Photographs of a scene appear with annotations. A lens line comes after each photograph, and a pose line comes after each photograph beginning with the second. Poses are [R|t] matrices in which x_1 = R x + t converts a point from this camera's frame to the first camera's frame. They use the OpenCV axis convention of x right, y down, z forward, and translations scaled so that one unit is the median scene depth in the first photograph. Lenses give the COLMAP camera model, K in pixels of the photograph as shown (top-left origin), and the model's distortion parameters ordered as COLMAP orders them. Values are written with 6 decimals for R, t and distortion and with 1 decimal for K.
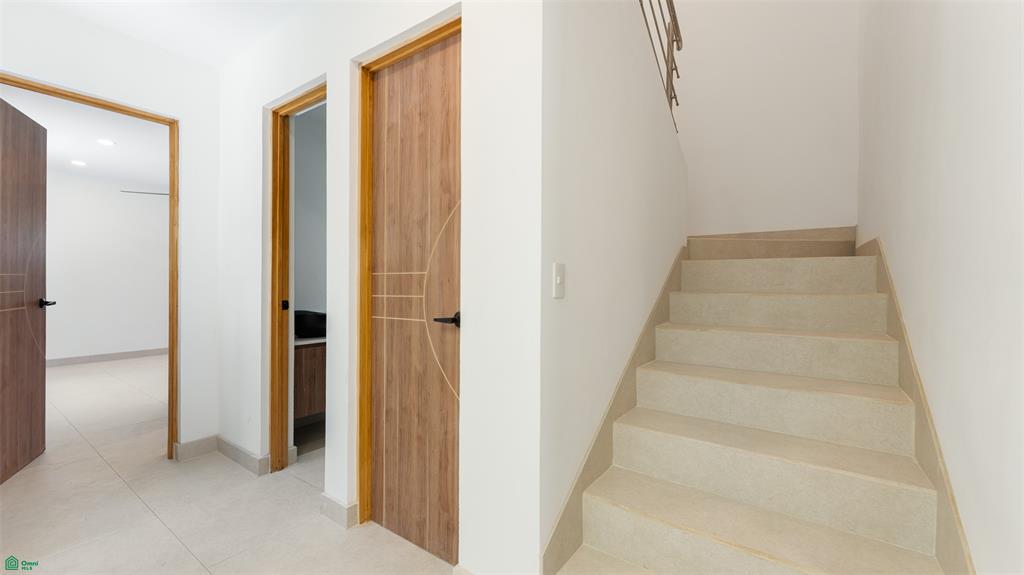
lens RADIAL K [[412.3, 0, 512.0], [0, 412.3, 287.5], [0, 0, 1]] dist [0.000556, 0.000048]
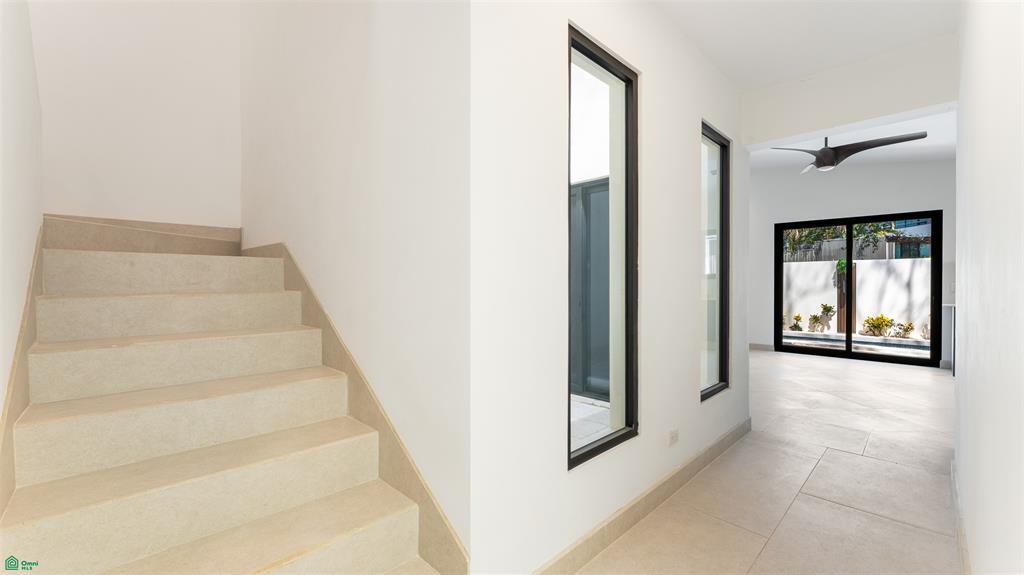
lens RADIAL K [[412.3, 0, 512.0], [0, 412.3, 287.5], [0, 0, 1]] dist [0.000556, 0.000048]
pose [[0.175305, -0.016087, 0.984383, -0.157009], [0.008522, 0.999854, 0.014822, -0.007612], [-0.984477, 0.005791, 0.175416, 0.176941]]
